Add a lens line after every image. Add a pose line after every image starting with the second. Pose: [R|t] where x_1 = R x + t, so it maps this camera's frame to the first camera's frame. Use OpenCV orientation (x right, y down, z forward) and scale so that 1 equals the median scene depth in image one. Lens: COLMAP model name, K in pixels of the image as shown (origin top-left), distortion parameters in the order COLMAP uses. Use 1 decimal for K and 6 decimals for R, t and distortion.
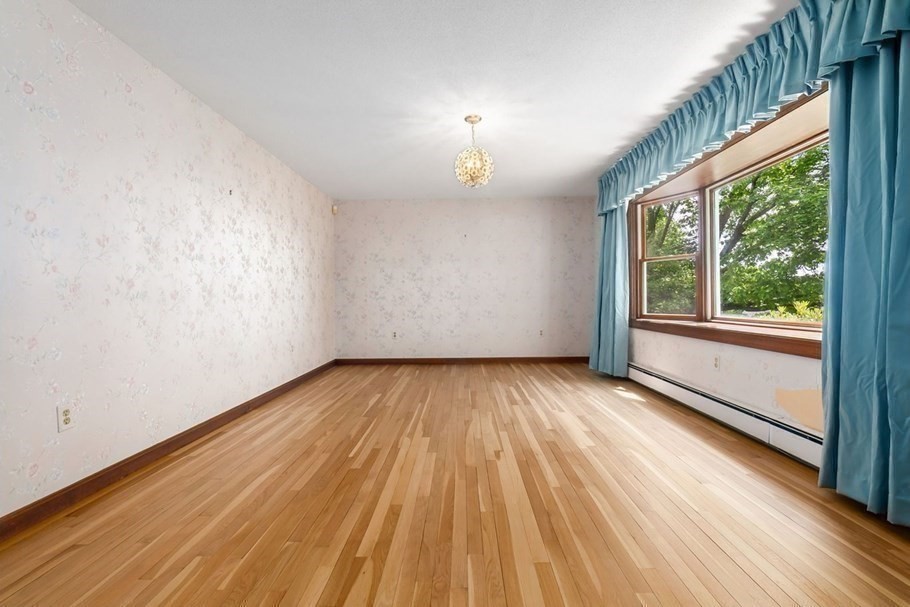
lens RADIAL K [[405.2, 0, 452.8], [0, 405.2, 298.1], [0, 0, 1]] dist [-0.000731, -0.000296]
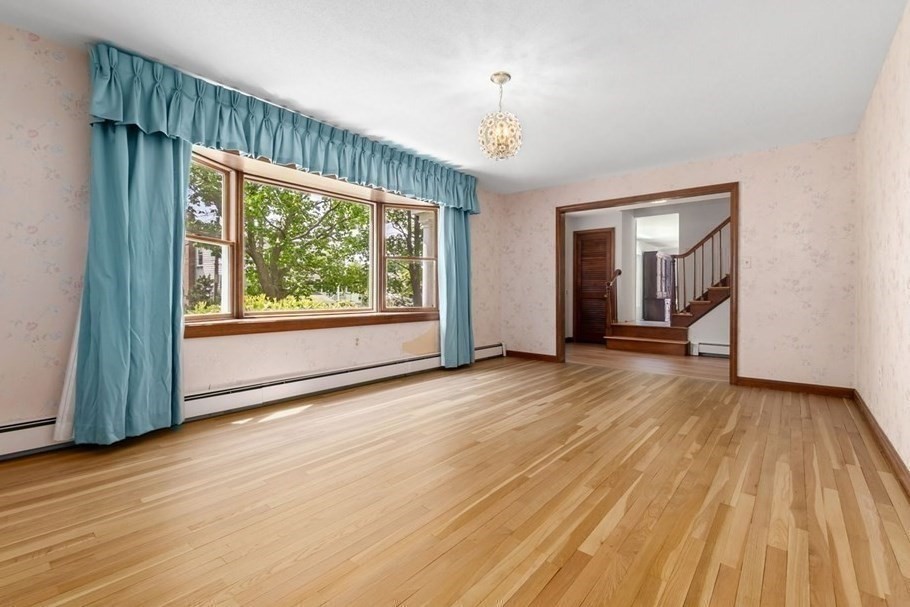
lens RADIAL K [[405.2, 0, 452.8], [0, 405.2, 298.1], [0, 0, 1]] dist [-0.000731, -0.000296]
pose [[-0.774385, -0.002127, 0.632711, -0.434617], [0.000920, 0.999990, 0.004487, 0.010690], [-0.632714, 0.004057, -0.774375, 1.854681]]
